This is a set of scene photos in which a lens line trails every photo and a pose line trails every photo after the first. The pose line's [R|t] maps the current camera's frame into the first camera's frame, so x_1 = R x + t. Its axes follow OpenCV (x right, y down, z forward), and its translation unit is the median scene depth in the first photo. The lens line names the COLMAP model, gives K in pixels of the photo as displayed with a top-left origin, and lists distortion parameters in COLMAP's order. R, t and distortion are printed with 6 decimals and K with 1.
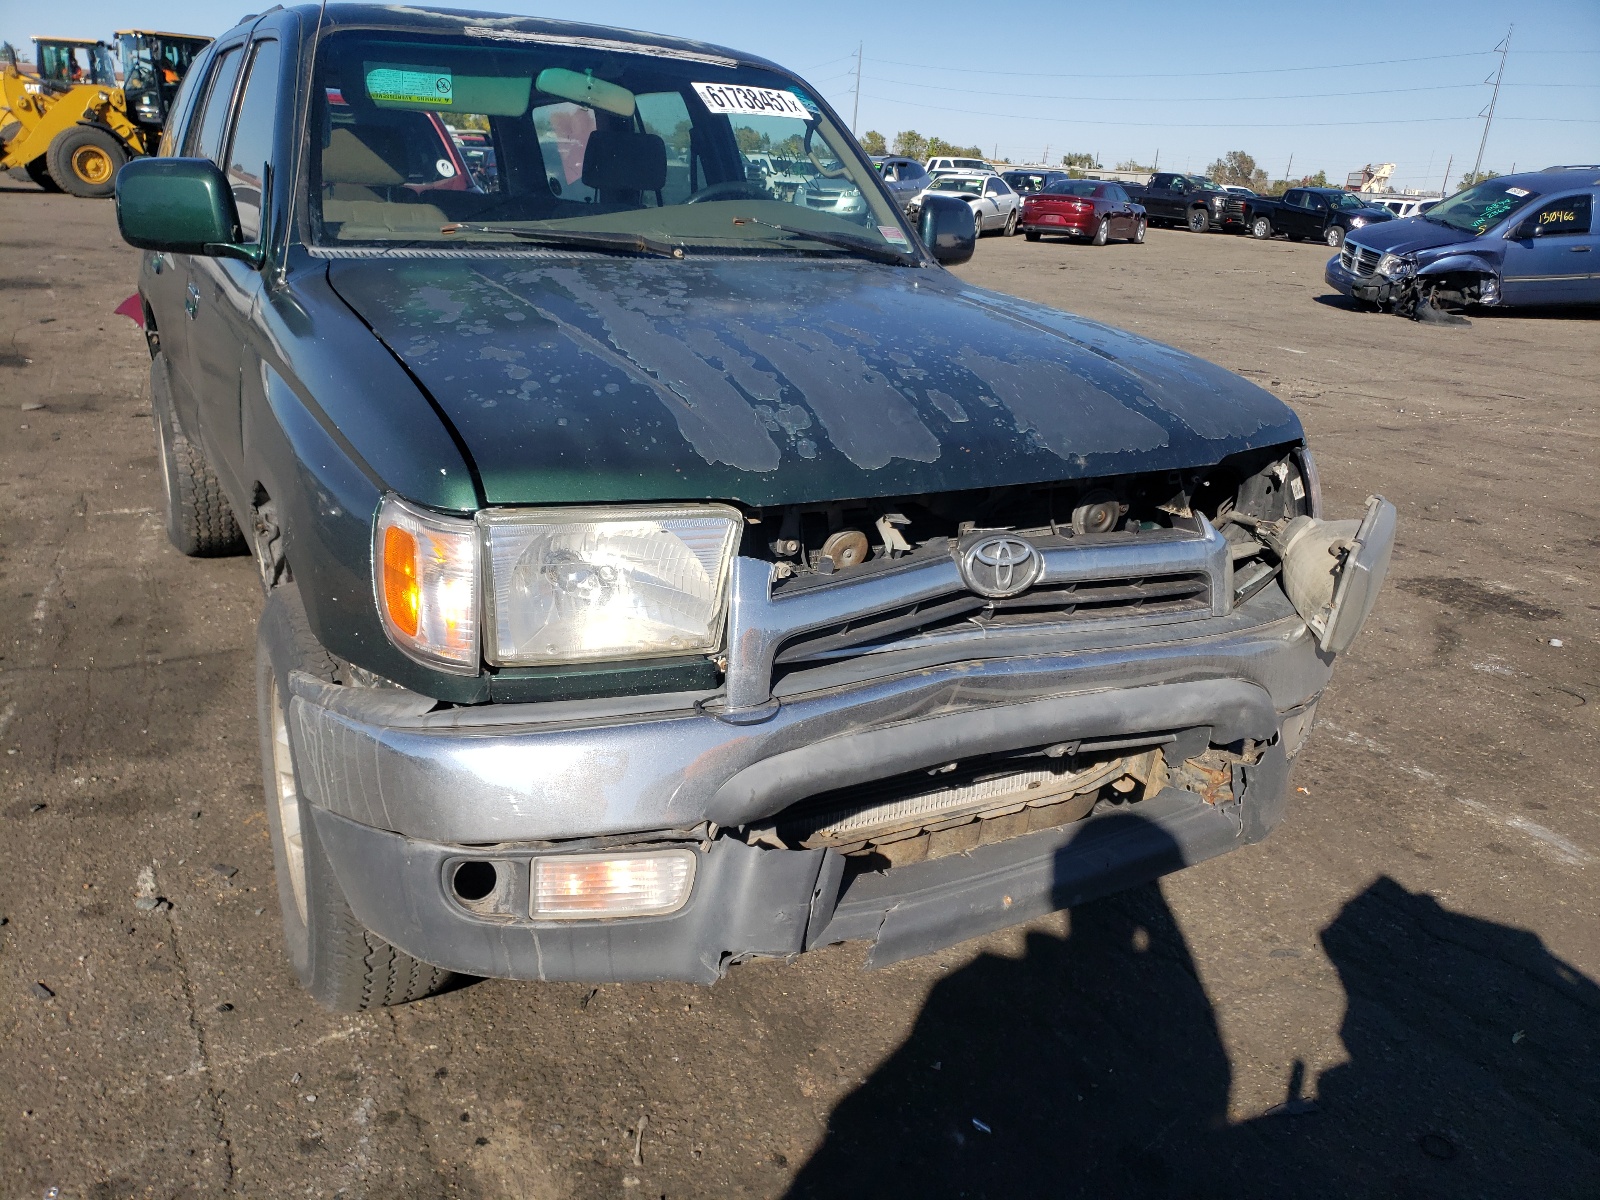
lens RADIAL K [[1213.3, 0, 794.7], [0, 1213.3, 599.9], [0, 0, 1]] dist [-0.000939, 0.020803]
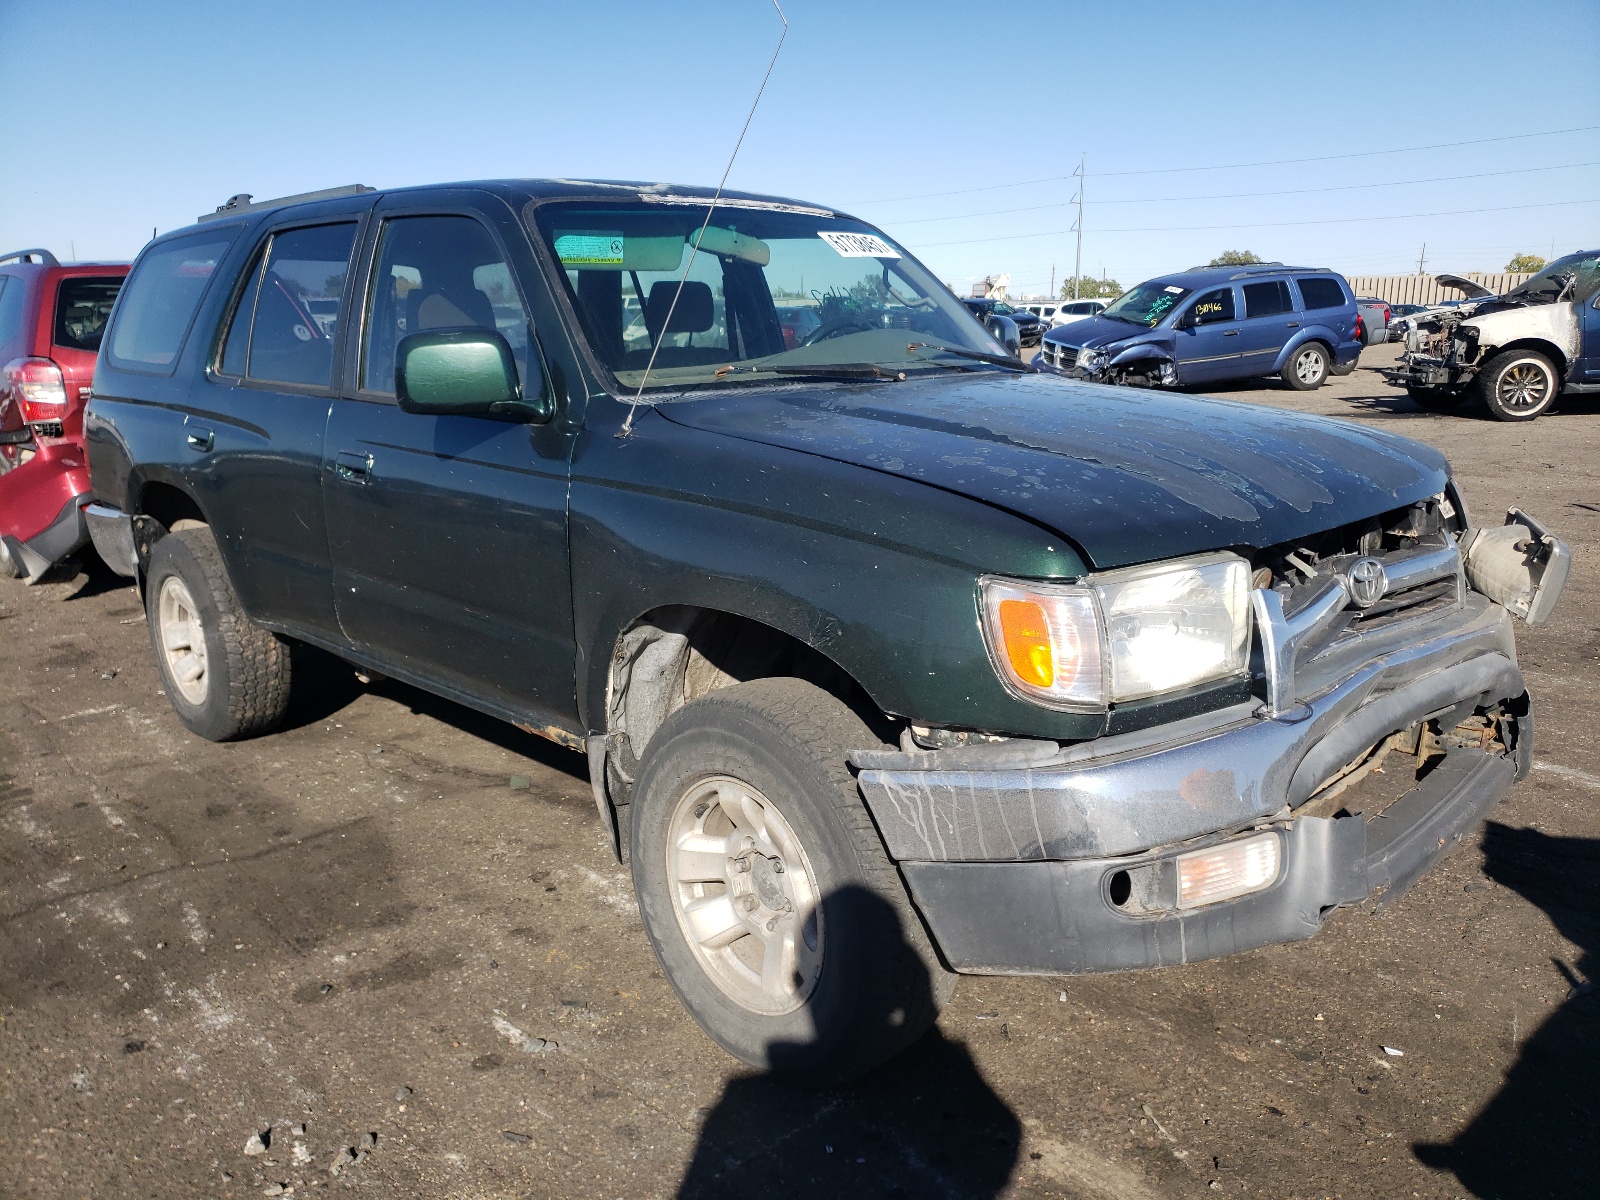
lens RADIAL K [[1213.3, 0, 806.3], [0, 1213.3, 597.3], [0, 0, 1]] dist [-0.000939, 0.020803]
pose [[0.960968, -0.127184, 0.245693, -0.396150], [0.151905, 0.984788, -0.084359, 0.003143], [-0.231226, 0.118389, 0.965670, -0.048885]]
